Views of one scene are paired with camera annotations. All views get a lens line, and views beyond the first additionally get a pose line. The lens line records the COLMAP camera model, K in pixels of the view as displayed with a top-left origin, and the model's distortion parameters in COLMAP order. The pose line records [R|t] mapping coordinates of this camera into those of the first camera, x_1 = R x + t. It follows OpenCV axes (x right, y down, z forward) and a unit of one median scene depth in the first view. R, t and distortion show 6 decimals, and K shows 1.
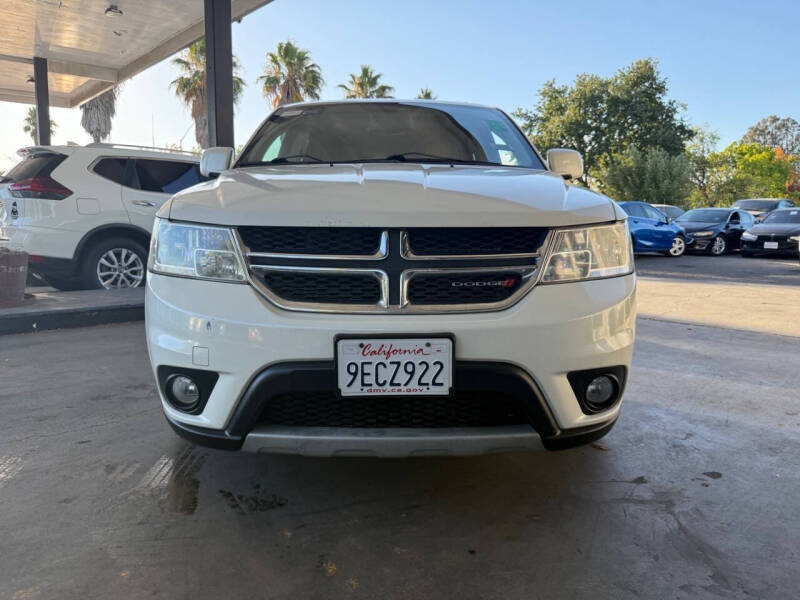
lens RADIAL K [[578.9, 0, 397.4], [0, 578.9, 292.3], [0, 0, 1]] dist [0.057683, -0.077733]
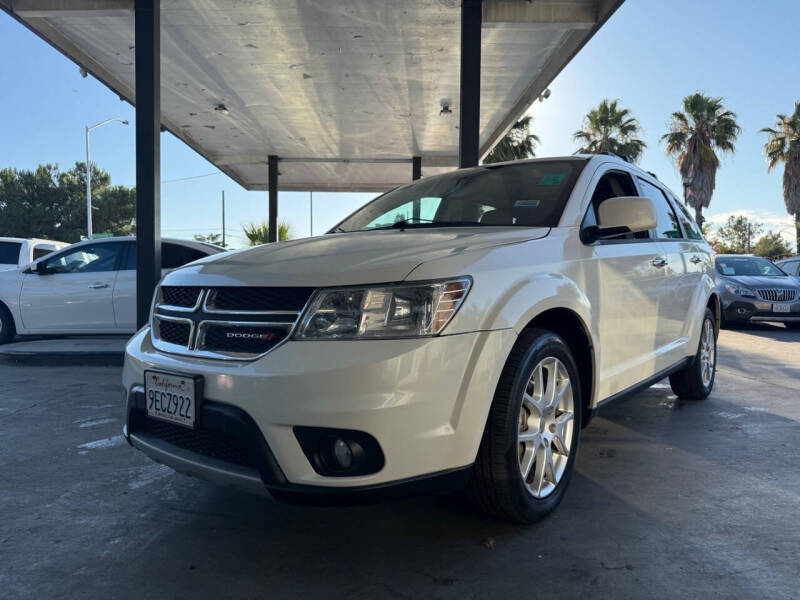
lens RADIAL K [[578.7, 0, 406.7], [0, 578.7, 302.1], [0, 0, 1]] dist [0.047124, -0.061379]
pose [[0.766728, 0.019195, -0.641685, 1.008089], [-0.077285, 0.995043, -0.062580, -0.030521], [0.637303, 0.097575, 0.764411, 0.299591]]
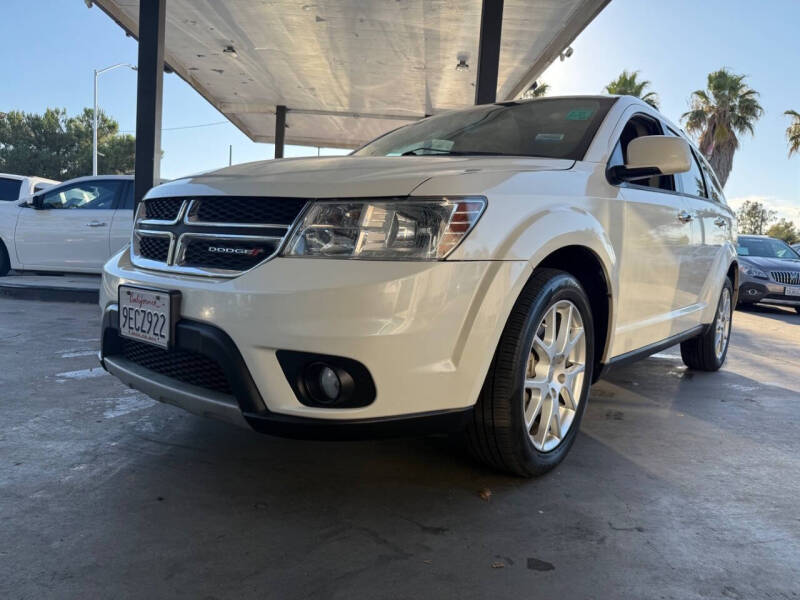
lens RADIAL K [[578.3, 0, 400.7], [0, 578.3, 299.3], [0, 0, 1]] dist [0.043204, -0.056184]
pose [[0.754492, 0.095094, -0.649383, 0.941177], [-0.135920, 0.990636, -0.012854, 0.038300], [0.642080, 0.097962, 0.760353, 0.391590]]
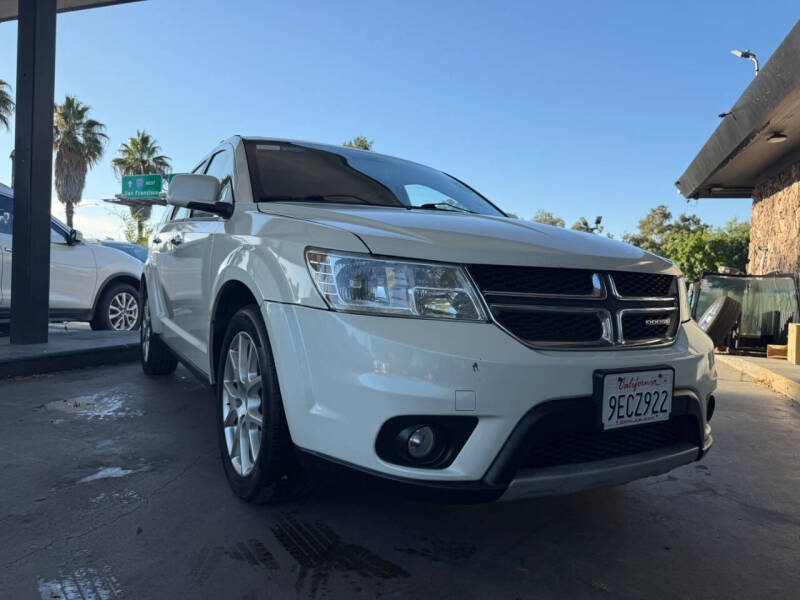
lens RADIAL K [[568.1, 0, 388.4], [0, 568.1, 295.6], [0, 0, 1]] dist [0.032295, -0.048050]
pose [[0.879516, 0.016568, 0.475581, -0.794252], [0.022569, 0.996817, -0.076464, 0.007277], [-0.475334, 0.077985, 0.876342, 0.229908]]
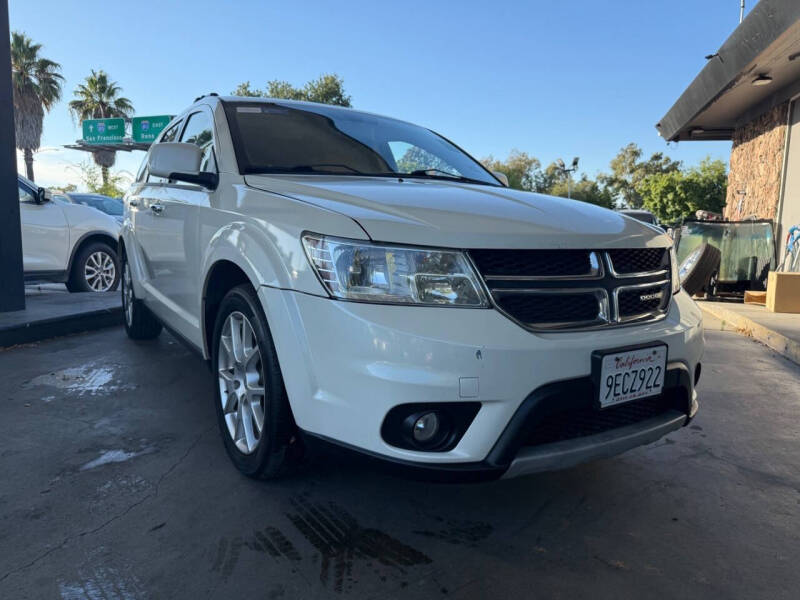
lens RADIAL K [[565.7, 0, 386.9], [0, 565.7, 301.4], [0, 0, 1]] dist [0.054700, -0.054033]
pose [[0.860565, -0.055493, 0.506308, -0.824380], [0.045131, 0.998445, 0.032724, -0.060828], [-0.507337, -0.005311, 0.861732, 0.249716]]
